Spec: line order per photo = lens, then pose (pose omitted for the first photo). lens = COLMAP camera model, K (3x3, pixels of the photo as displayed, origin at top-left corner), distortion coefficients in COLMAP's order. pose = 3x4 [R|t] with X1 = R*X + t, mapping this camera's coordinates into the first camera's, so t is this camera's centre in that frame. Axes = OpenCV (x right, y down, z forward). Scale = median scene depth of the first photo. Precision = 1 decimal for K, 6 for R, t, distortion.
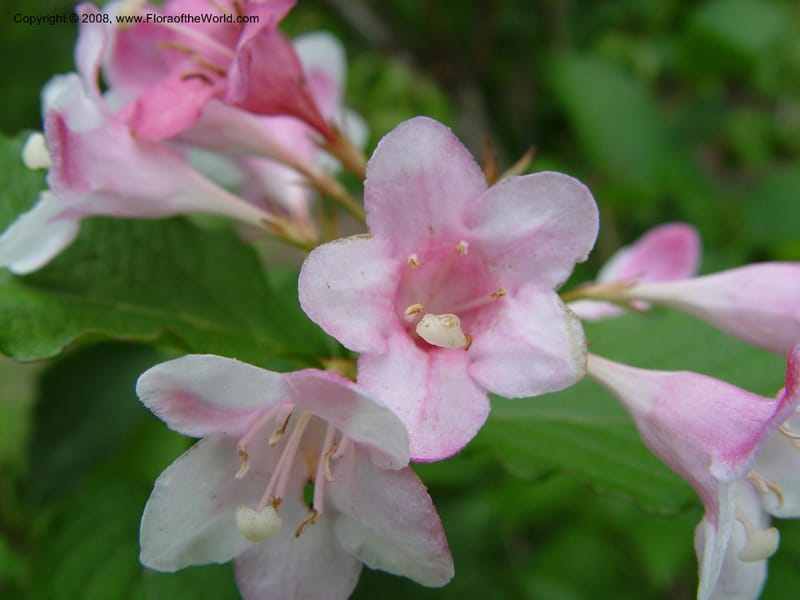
lens RADIAL K [[1024.8, 0, 400.0], [0, 1024.8, 300.0], [0, 0, 1]] dist [-0.148961, -0.025167]
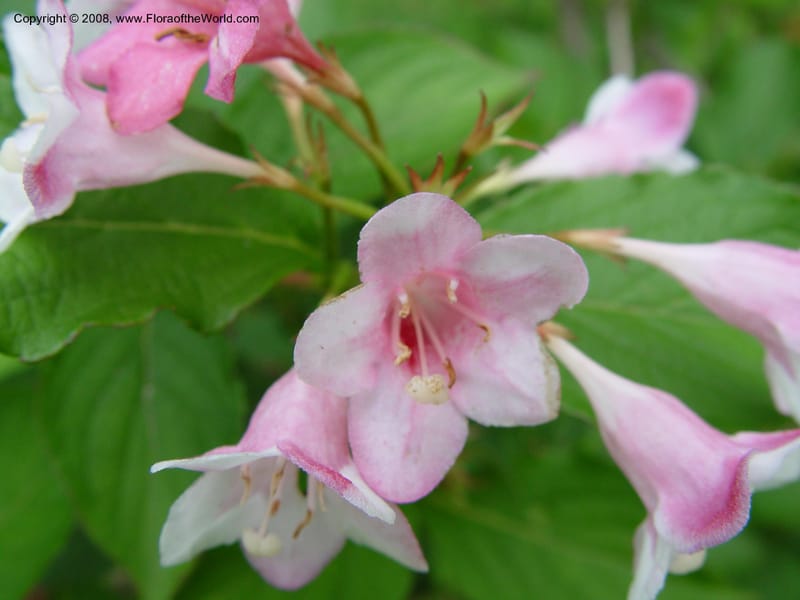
lens RADIAL K [[1024.8, 0, 400.0], [0, 1024.8, 300.0], [0, 0, 1]] dist [-0.148961, -0.025167]
pose [[0.998777, 0.025269, 0.042491, -0.035277], [-0.042679, 0.874491, 0.483161, -0.548853], [-0.024949, -0.484383, 0.874500, 0.105526]]
